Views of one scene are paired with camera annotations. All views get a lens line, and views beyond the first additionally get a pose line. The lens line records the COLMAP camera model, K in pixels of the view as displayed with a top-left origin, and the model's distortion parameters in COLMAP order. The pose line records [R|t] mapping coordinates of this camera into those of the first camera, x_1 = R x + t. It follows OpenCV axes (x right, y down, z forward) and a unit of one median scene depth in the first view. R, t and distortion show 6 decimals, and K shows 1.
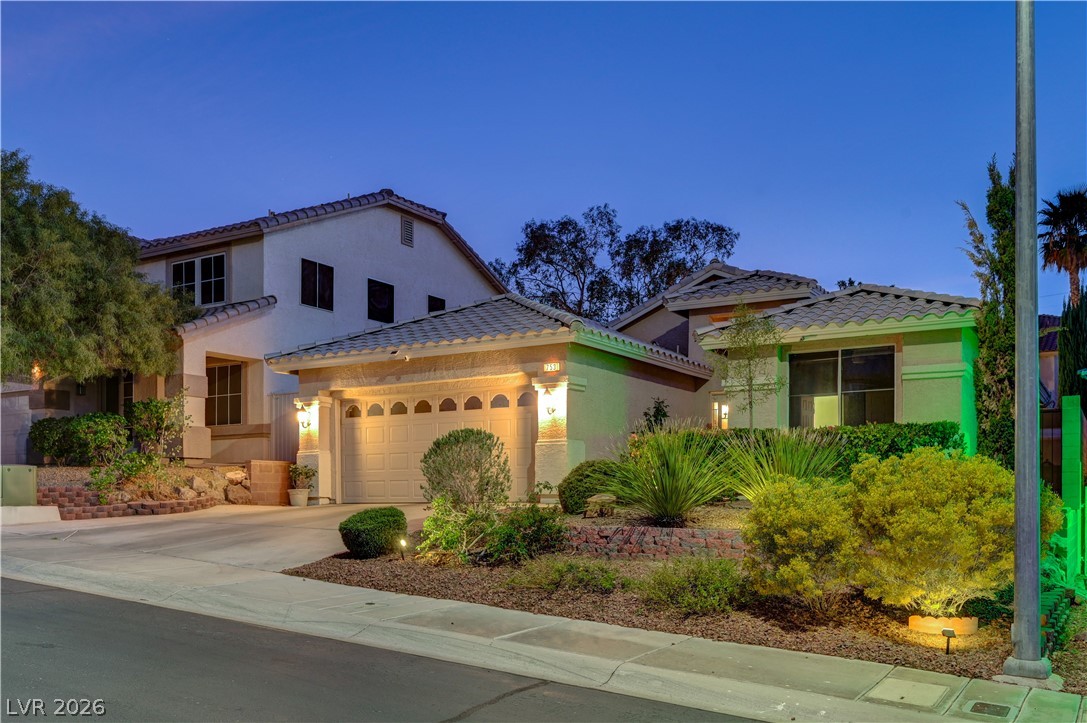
lens RADIAL K [[936.4, 0, 543.5], [0, 936.4, 361.5], [0, 0, 1]] dist [-0.008655, -0.006248]
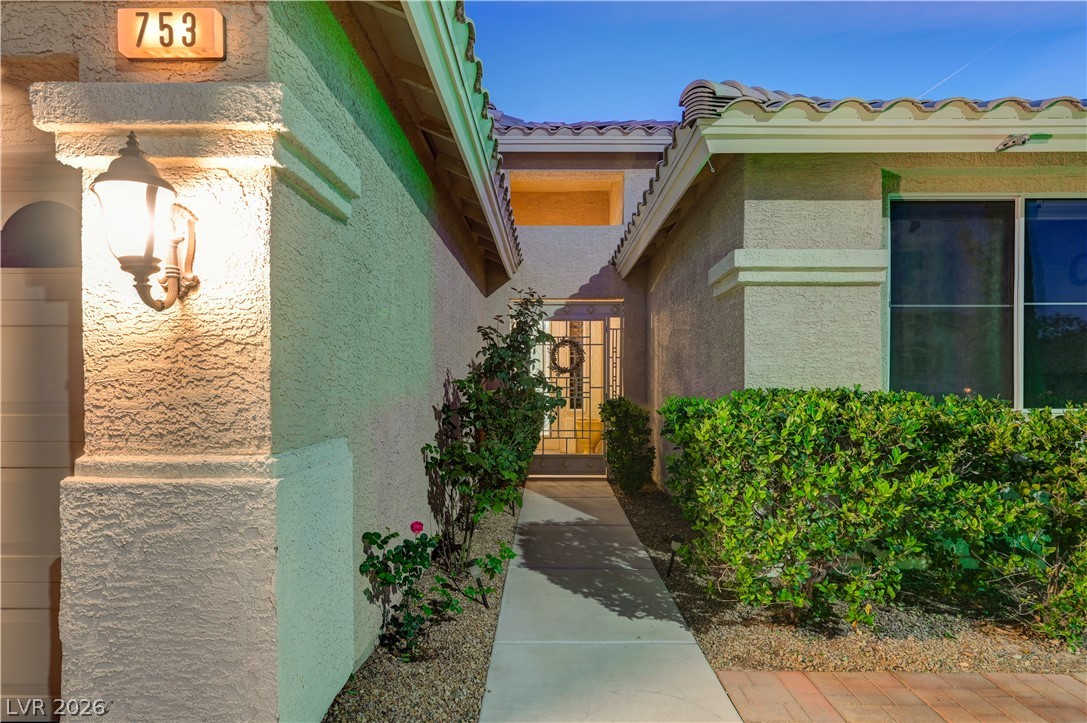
lens RADIAL K [[564.1, 0, 548.7], [0, 564.1, 380.6], [0, 0, 1]] dist [0.000600, 0.000110]
pose [[0.867486, 0.004488, 0.497442, 0.014996], [-0.072590, 0.990398, 0.117655, 0.045894], [-0.492137, -0.138173, 0.859482, 0.777303]]
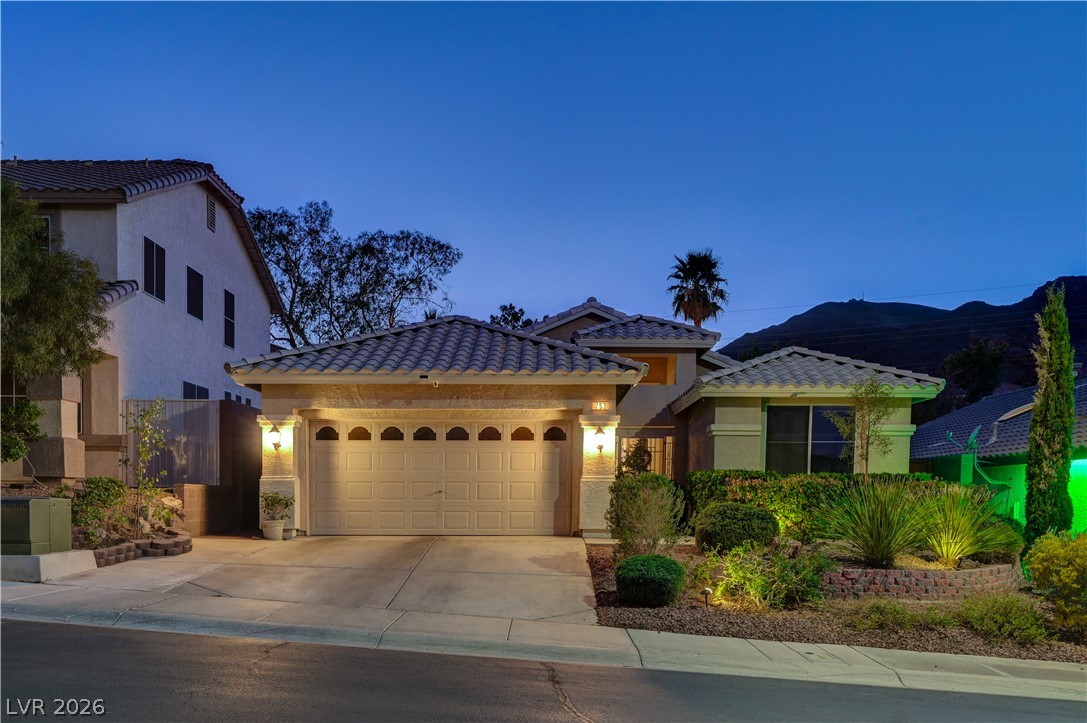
lens RADIAL K [[954.3, 0, 543.1], [0, 954.3, 407.1], [0, 0, 1]] dist [-0.000085, 0.001643]
pose [[0.867284, 0.056736, 0.494571, -0.505613], [-0.080518, 0.996390, 0.026893, -0.014102], [-0.491260, -0.063146, 0.868721, 0.106864]]
